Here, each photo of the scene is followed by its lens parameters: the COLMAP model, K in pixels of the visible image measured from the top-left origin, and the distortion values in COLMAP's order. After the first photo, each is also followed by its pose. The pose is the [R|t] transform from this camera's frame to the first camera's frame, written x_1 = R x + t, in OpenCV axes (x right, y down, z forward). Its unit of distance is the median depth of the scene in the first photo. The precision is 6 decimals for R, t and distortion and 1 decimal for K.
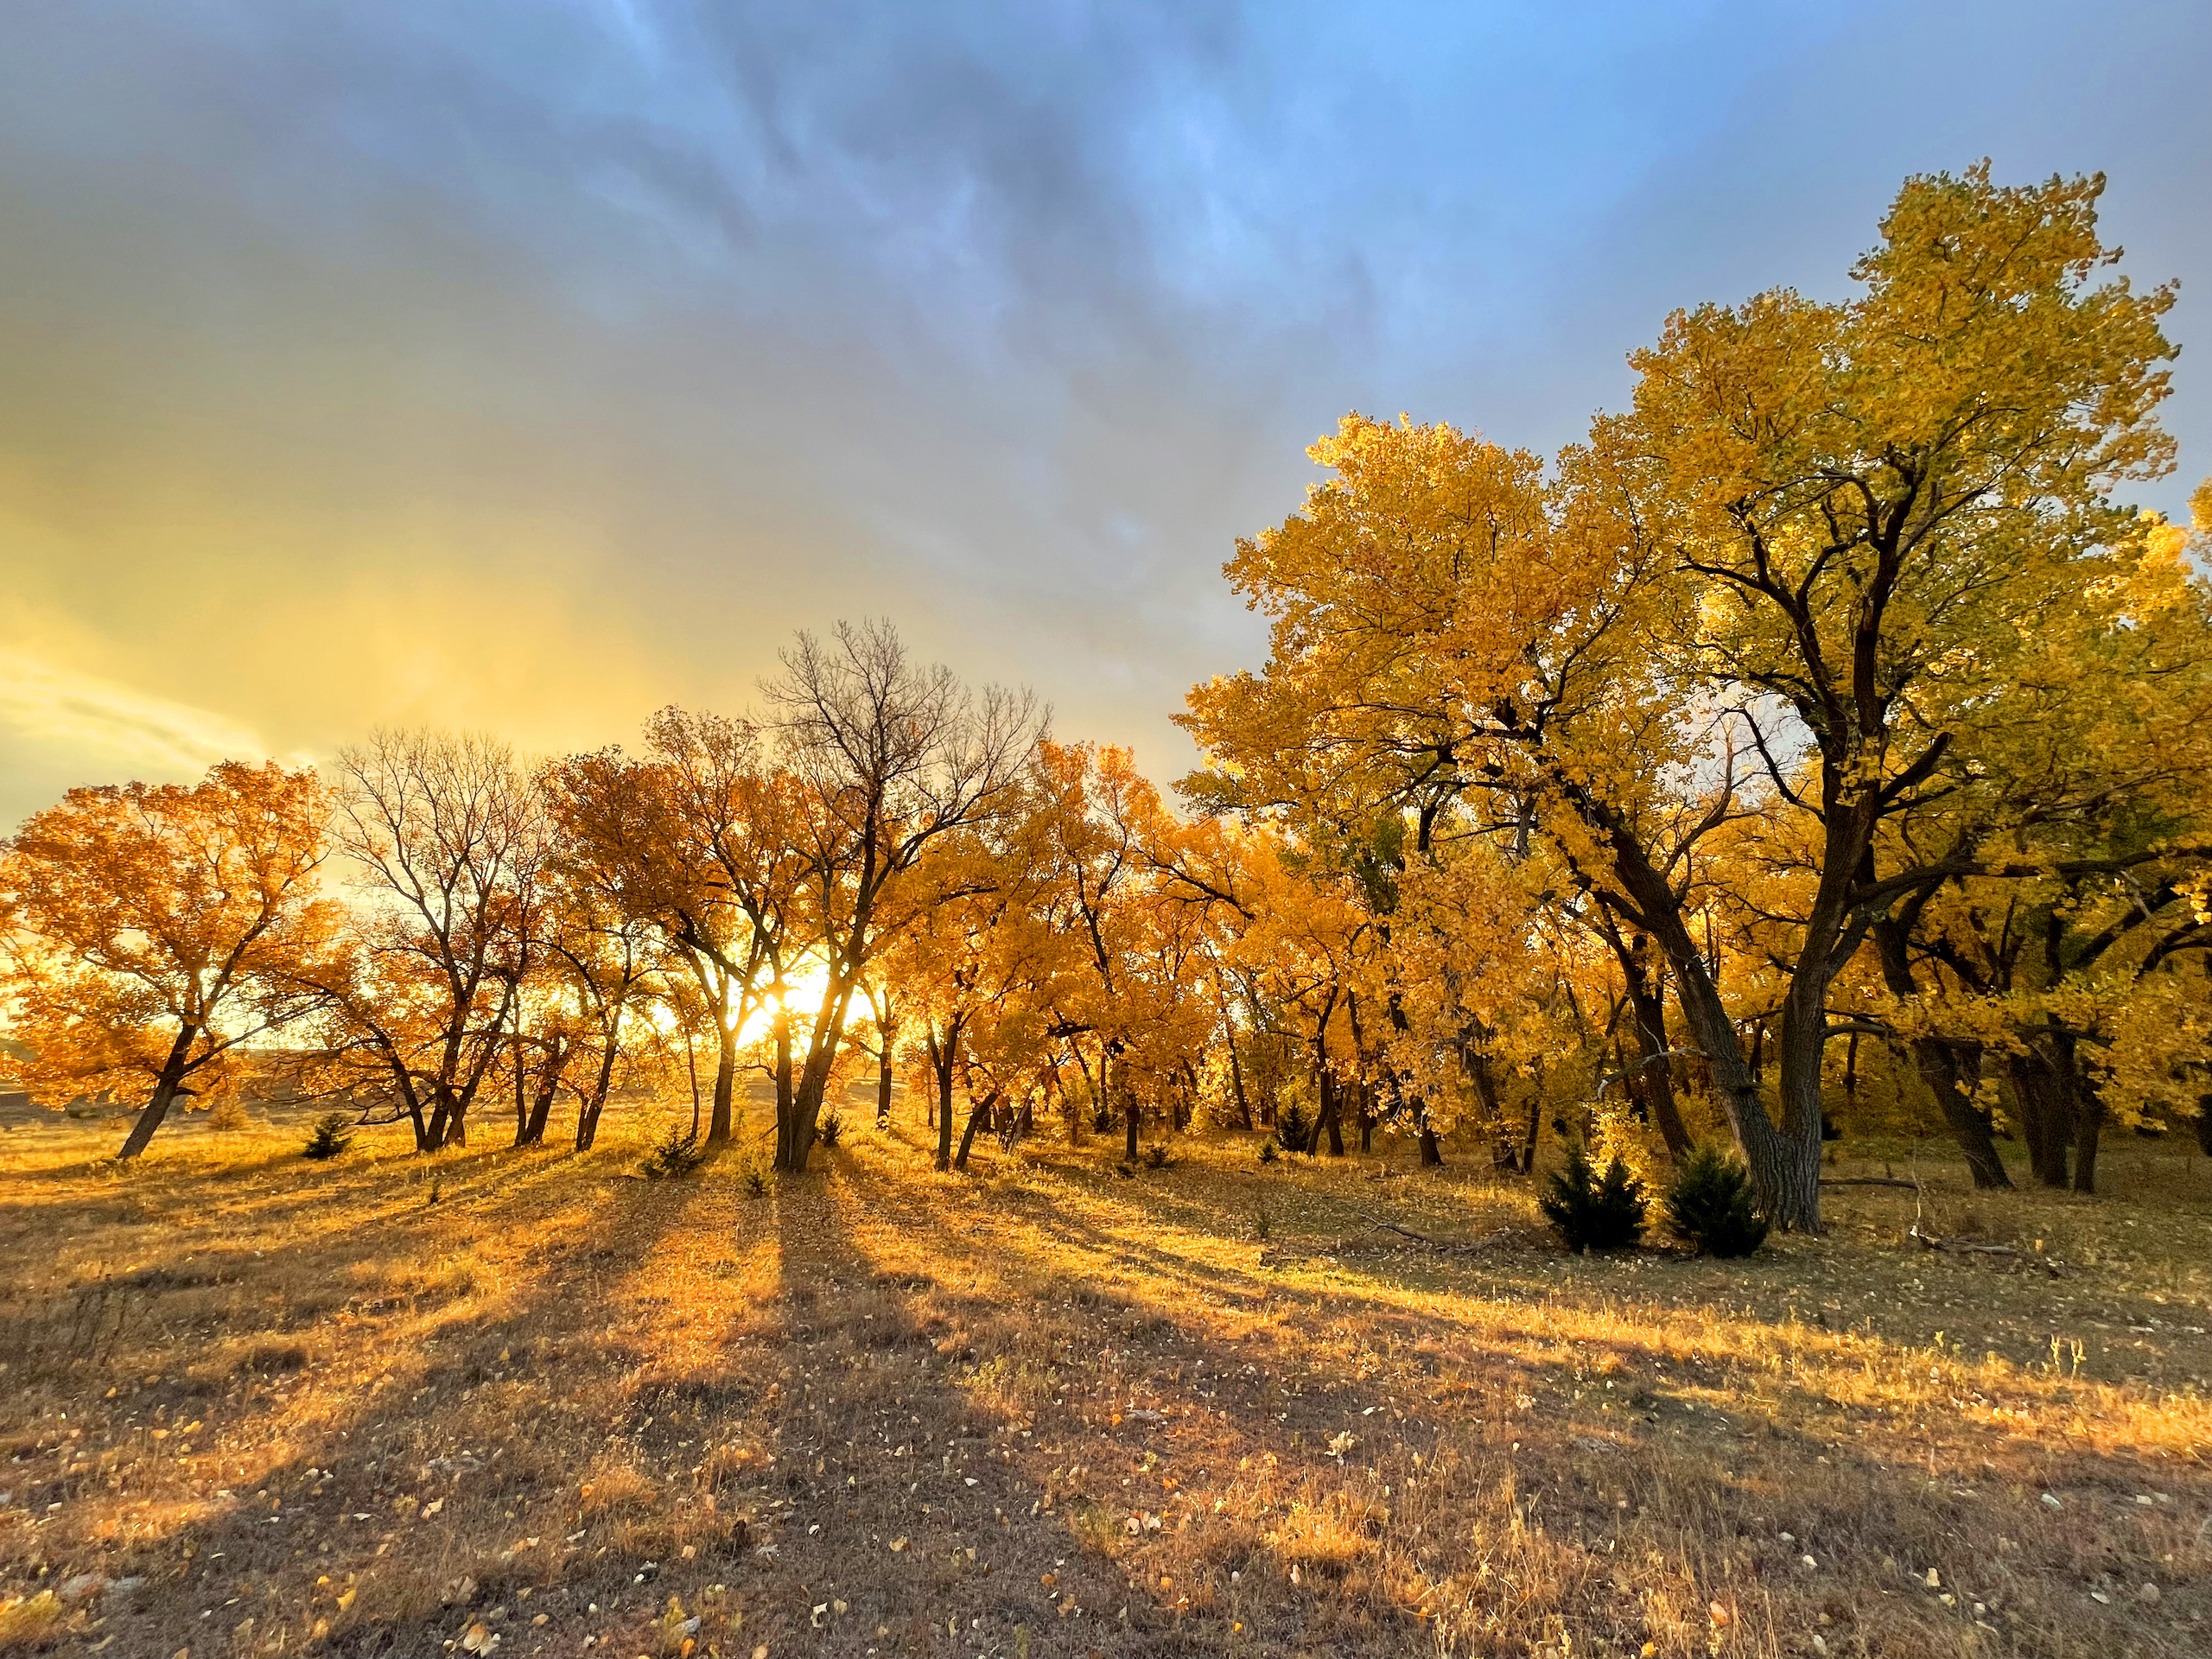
lens RADIAL K [[896.4, 0, 1111.9], [0, 896.4, 848.6], [0, 0, 1]] dist [0.016050, -0.001134]
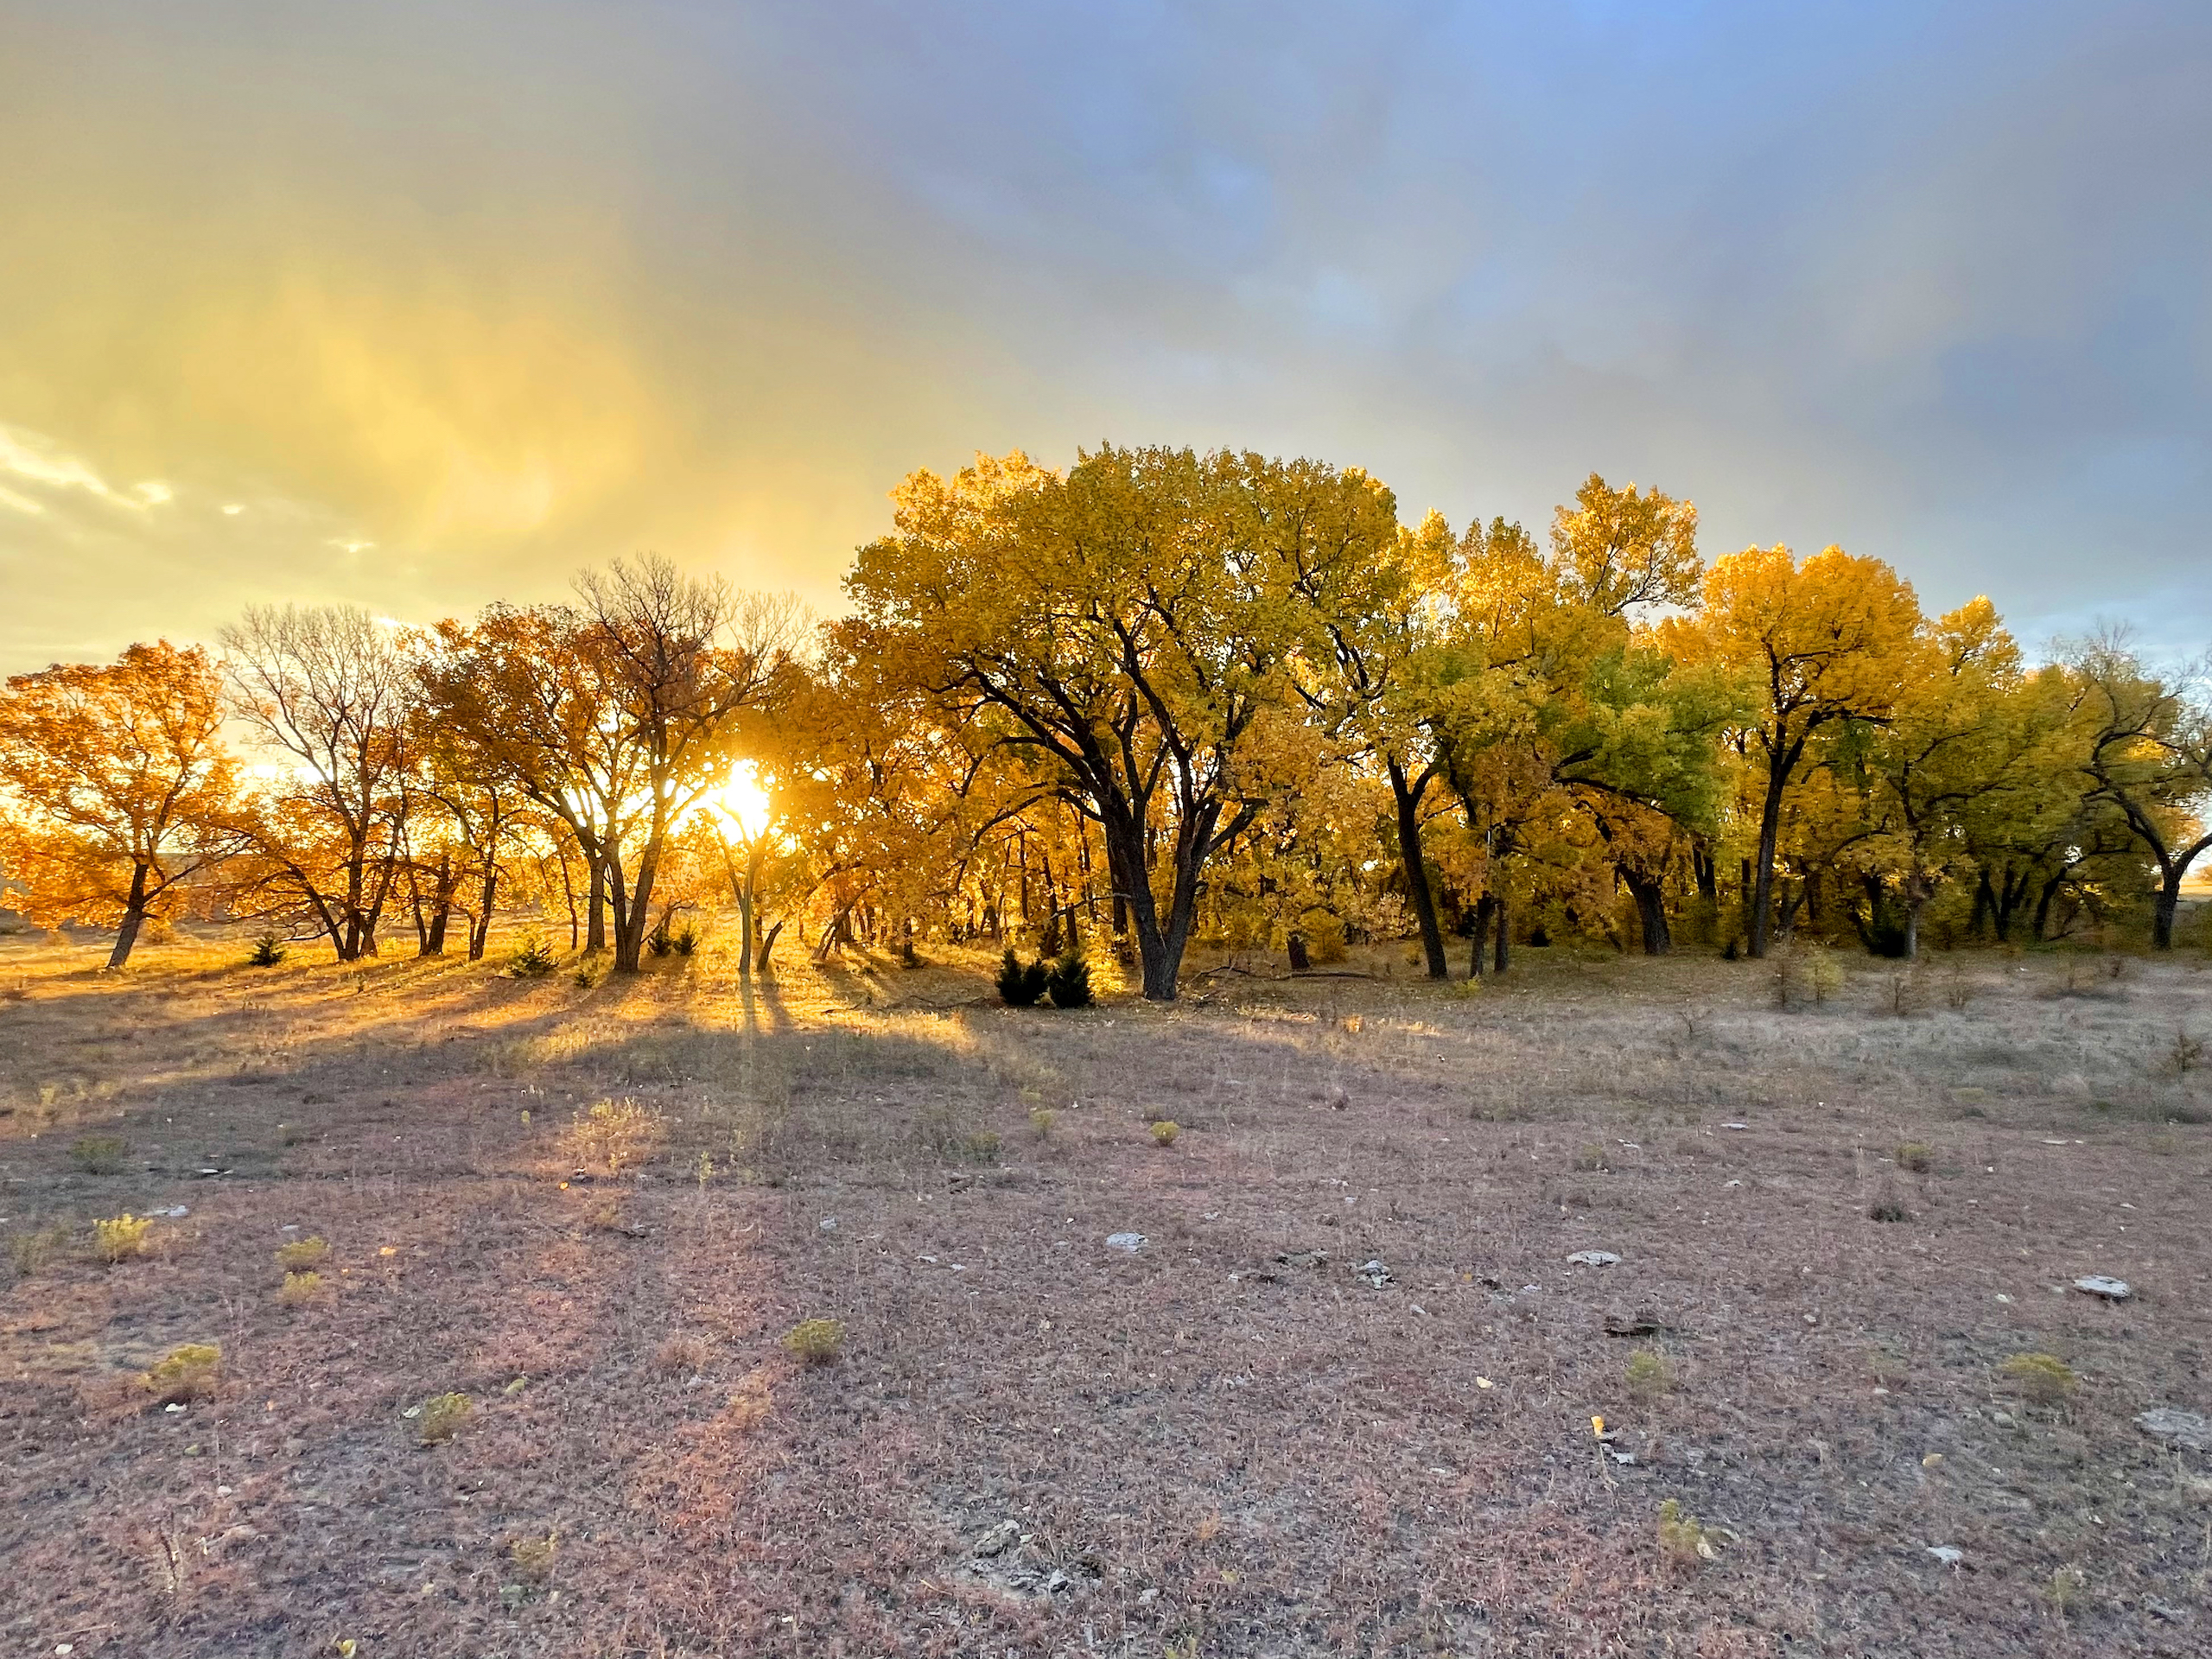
lens RADIAL K [[1104.2, 0, 1116.5], [0, 1104.2, 811.9], [0, 0, 1]] dist [0.026243, 0.001206]
pose [[0.999819, -0.008373, -0.017088, 0.379993], [0.011450, 0.981948, 0.188805, -0.167600], [0.015199, -0.188966, 0.981866, -0.526786]]
